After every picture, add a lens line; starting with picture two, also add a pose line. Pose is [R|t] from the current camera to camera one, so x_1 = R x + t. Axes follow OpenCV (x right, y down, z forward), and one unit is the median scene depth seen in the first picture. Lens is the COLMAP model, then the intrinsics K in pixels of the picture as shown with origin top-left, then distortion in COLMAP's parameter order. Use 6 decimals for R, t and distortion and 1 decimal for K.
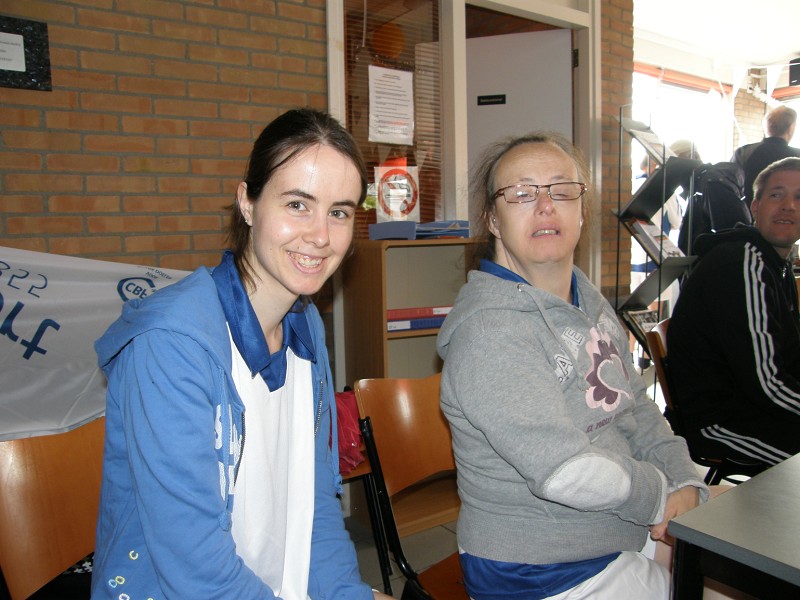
lens RADIAL K [[657.5, 0, 395.5], [0, 657.5, 299.4], [0, 0, 1]] dist [-0.162222, 0.161877]
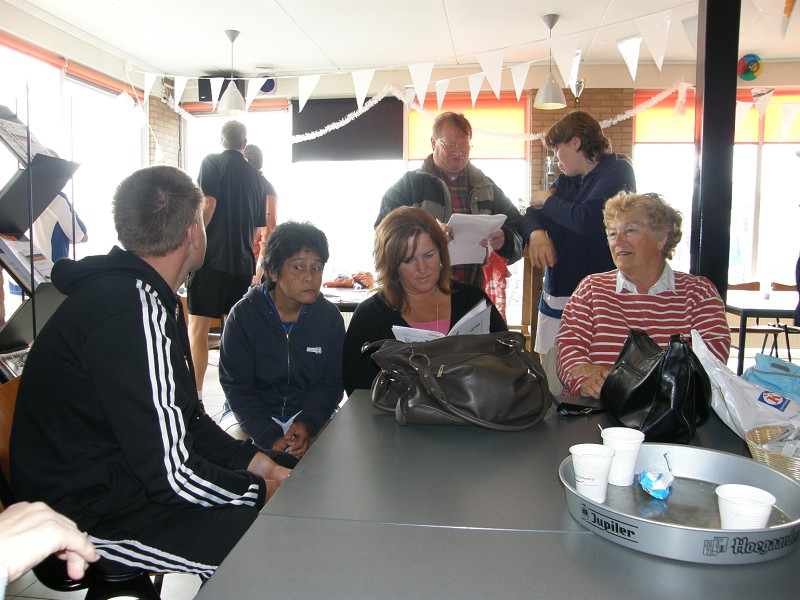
lens RADIAL K [[650.6, 0, 392.5], [0, 650.6, 302.3], [0, 0, 1]] dist [-0.158412, 0.150144]
pose [[0.674362, -0.059060, 0.736035, 0.075364], [0.057725, 0.997962, 0.027189, -0.029628], [-0.736141, 0.024153, 0.676397, 0.104340]]
